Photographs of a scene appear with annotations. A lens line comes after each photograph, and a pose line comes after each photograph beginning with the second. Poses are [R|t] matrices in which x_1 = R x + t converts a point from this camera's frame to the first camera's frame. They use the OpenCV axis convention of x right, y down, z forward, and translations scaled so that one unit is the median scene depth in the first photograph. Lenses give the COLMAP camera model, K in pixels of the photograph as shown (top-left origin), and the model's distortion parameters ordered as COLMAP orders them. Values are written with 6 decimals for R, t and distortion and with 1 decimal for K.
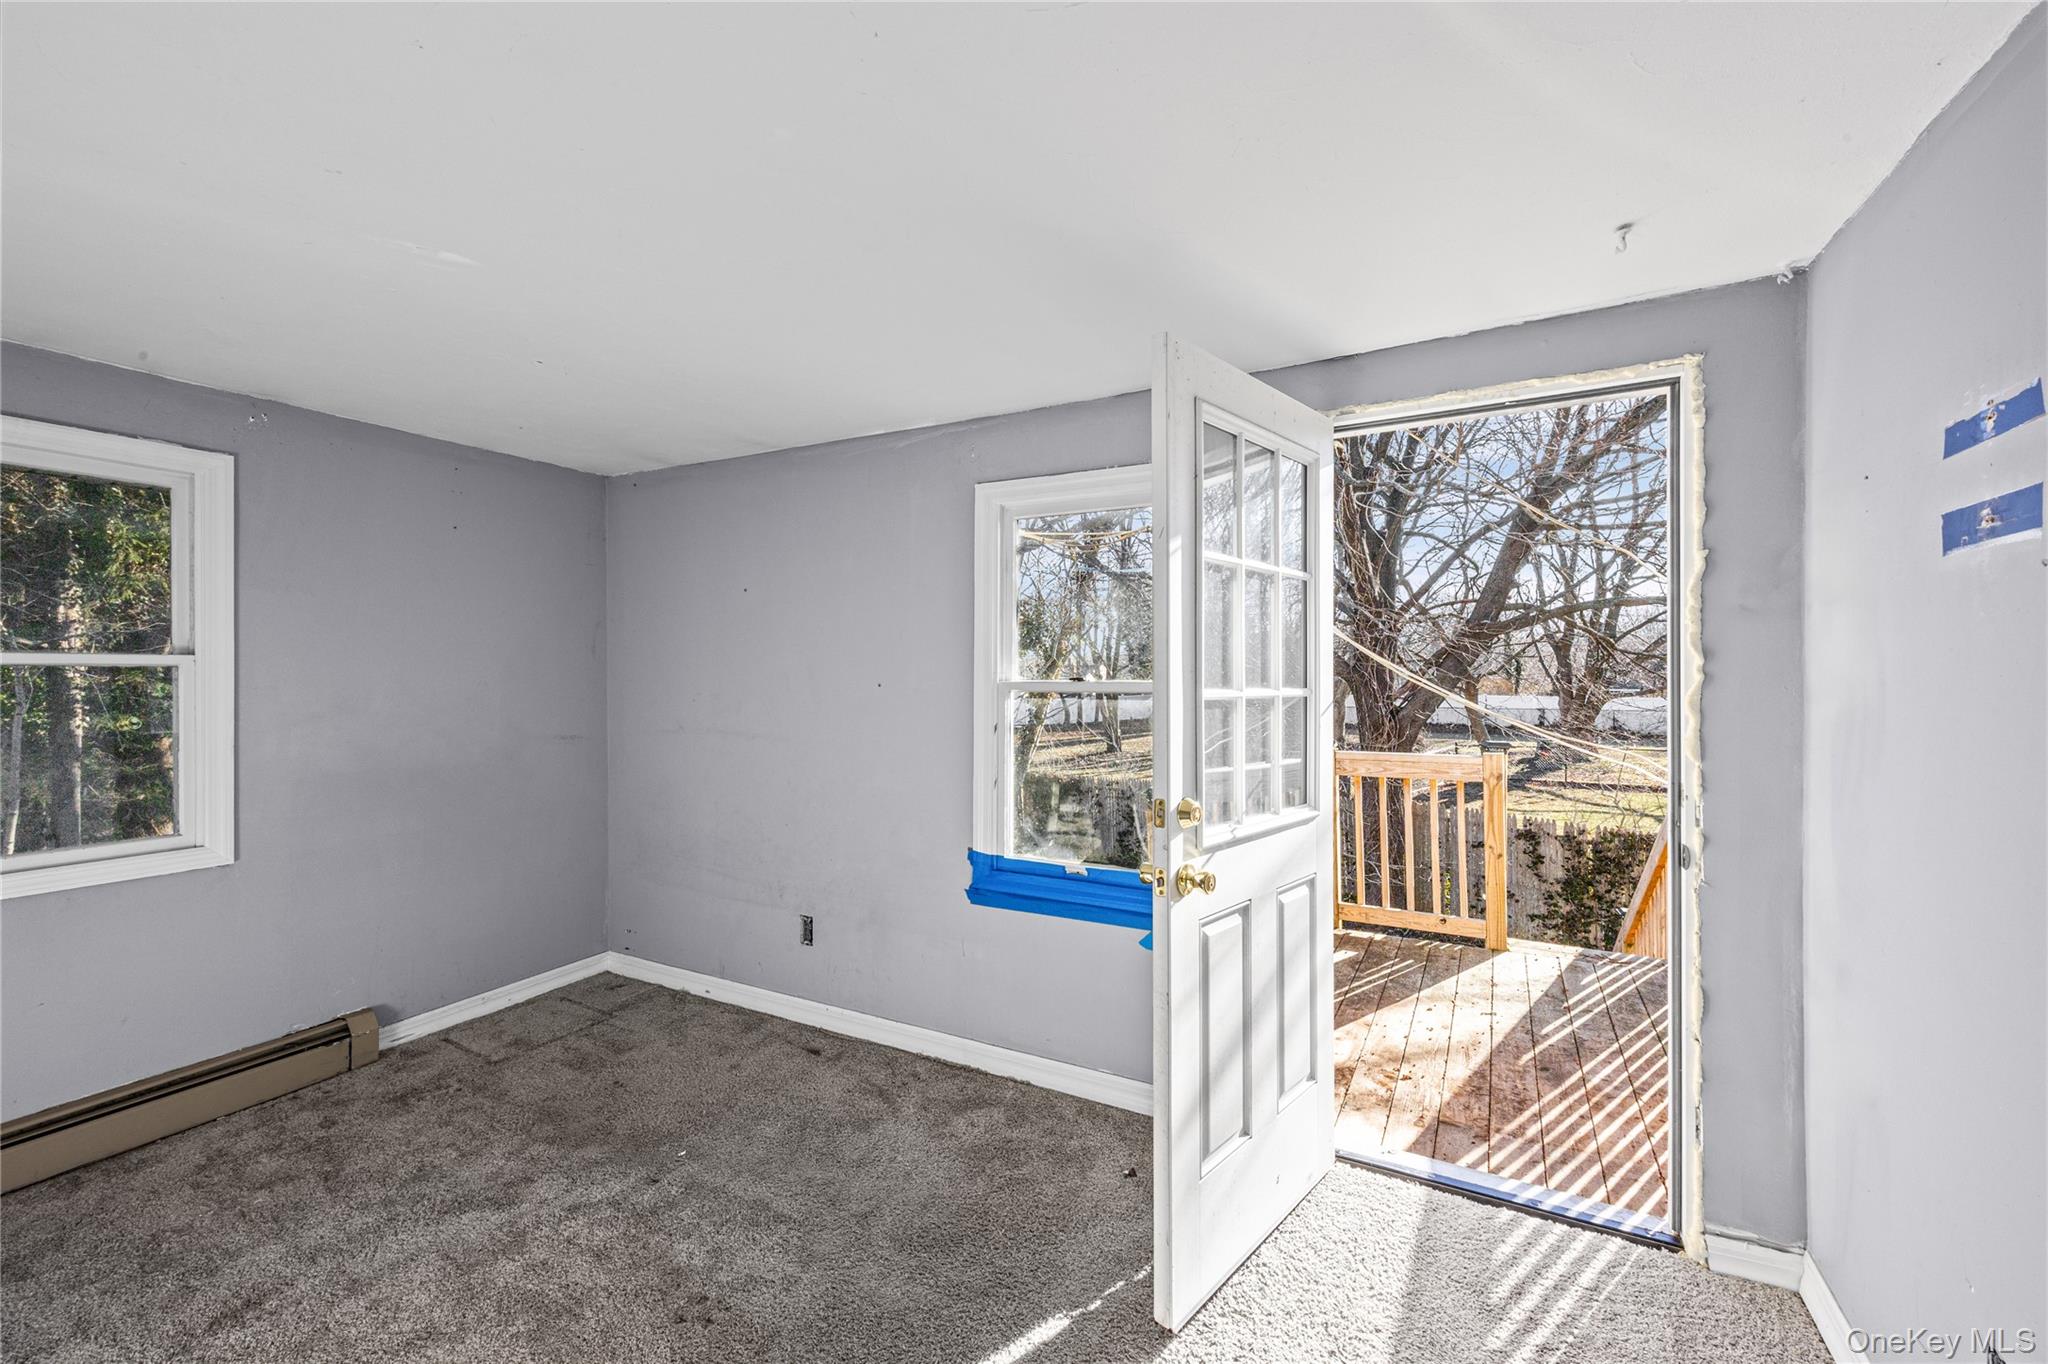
lens RADIAL K [[824.7, 0, 1023.9], [0, 824.7, 693.7], [0, 0, 1]] dist [-0.000070, -0.000031]
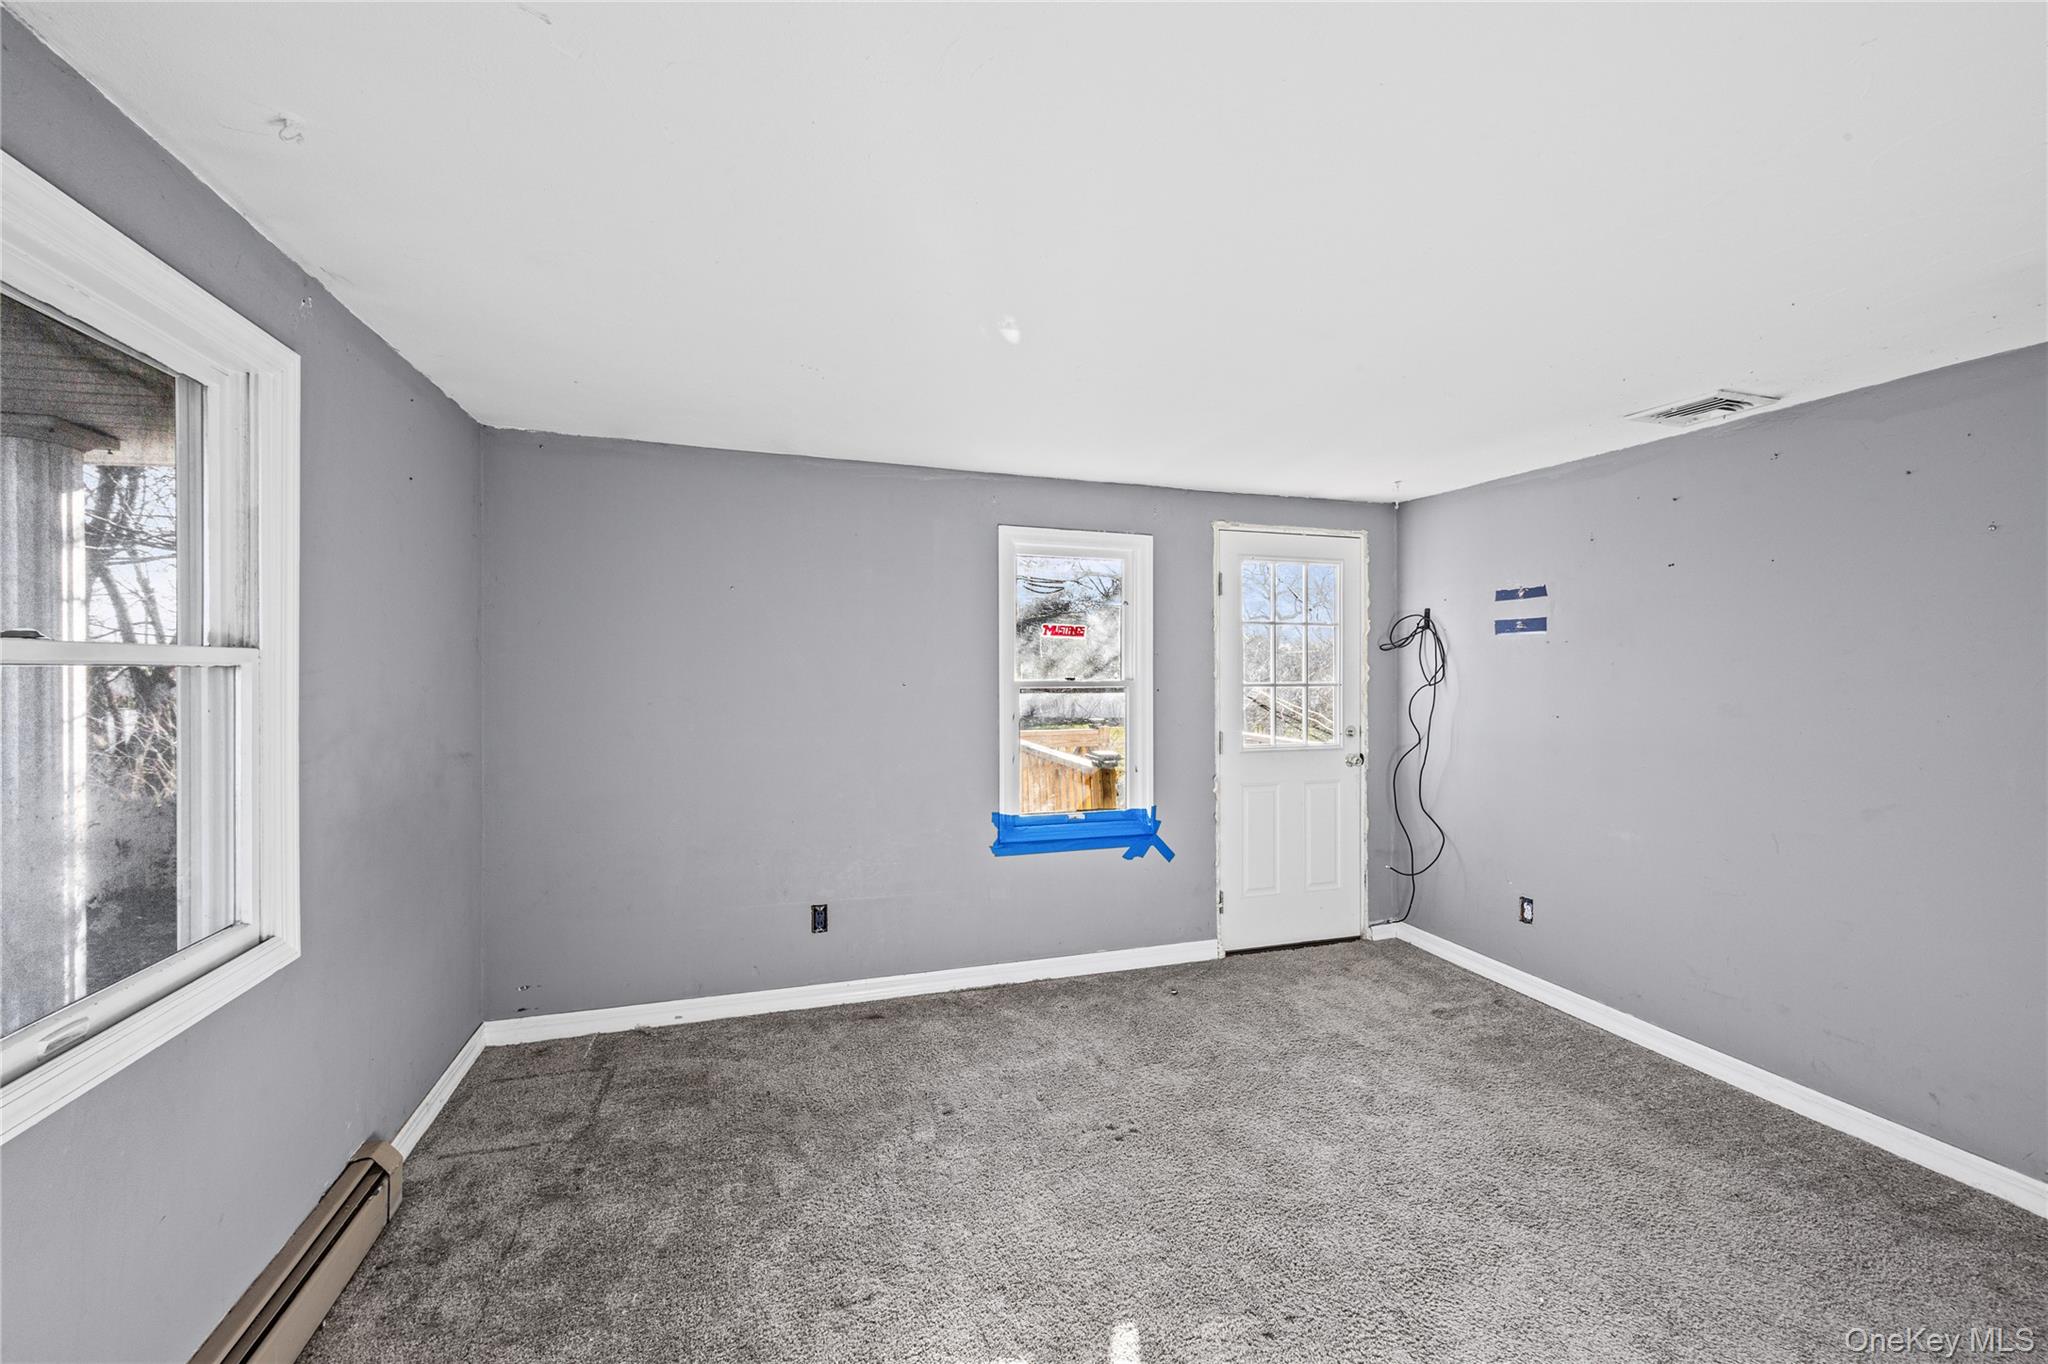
lens RADIAL K [[818.3, 0, 1030.6], [0, 818.3, 685.0], [0, 0, 1]] dist [0.007222, 0.000004]
pose [[0.691419, -0.008754, 0.722401, -0.938968], [0.015606, 0.999874, -0.002820, -0.004162], [-0.722285, 0.013224, 0.691469, 0.088011]]
